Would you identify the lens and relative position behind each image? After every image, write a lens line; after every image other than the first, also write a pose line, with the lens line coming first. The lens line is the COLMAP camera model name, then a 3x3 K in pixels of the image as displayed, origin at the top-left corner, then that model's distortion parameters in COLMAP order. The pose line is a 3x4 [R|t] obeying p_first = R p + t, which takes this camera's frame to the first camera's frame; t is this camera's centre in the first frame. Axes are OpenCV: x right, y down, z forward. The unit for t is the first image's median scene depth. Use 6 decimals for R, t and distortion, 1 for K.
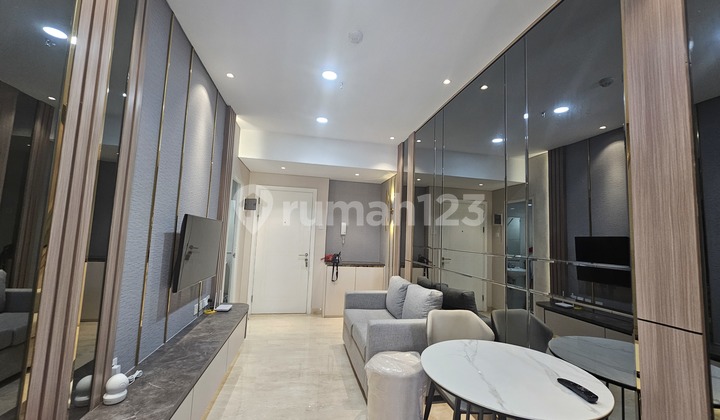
lens RADIAL K [[291.4, 0, 361.1], [0, 291.4, 211.3], [0, 0, 1]] dist [0.001063, 0.000168]
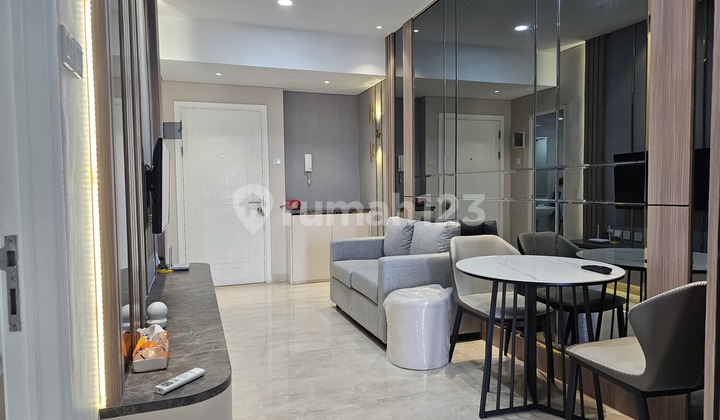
lens RADIAL K [[480.2, 0, 359.6], [0, 480.2, 210.2], [0, 0, 1]] dist [0.034644, -0.008718]
pose [[0.990116, -0.060575, 0.126492, -0.116745], [0.042524, 0.989122, 0.140817, 0.020494], [-0.133646, -0.134046, 0.981922, -0.204069]]
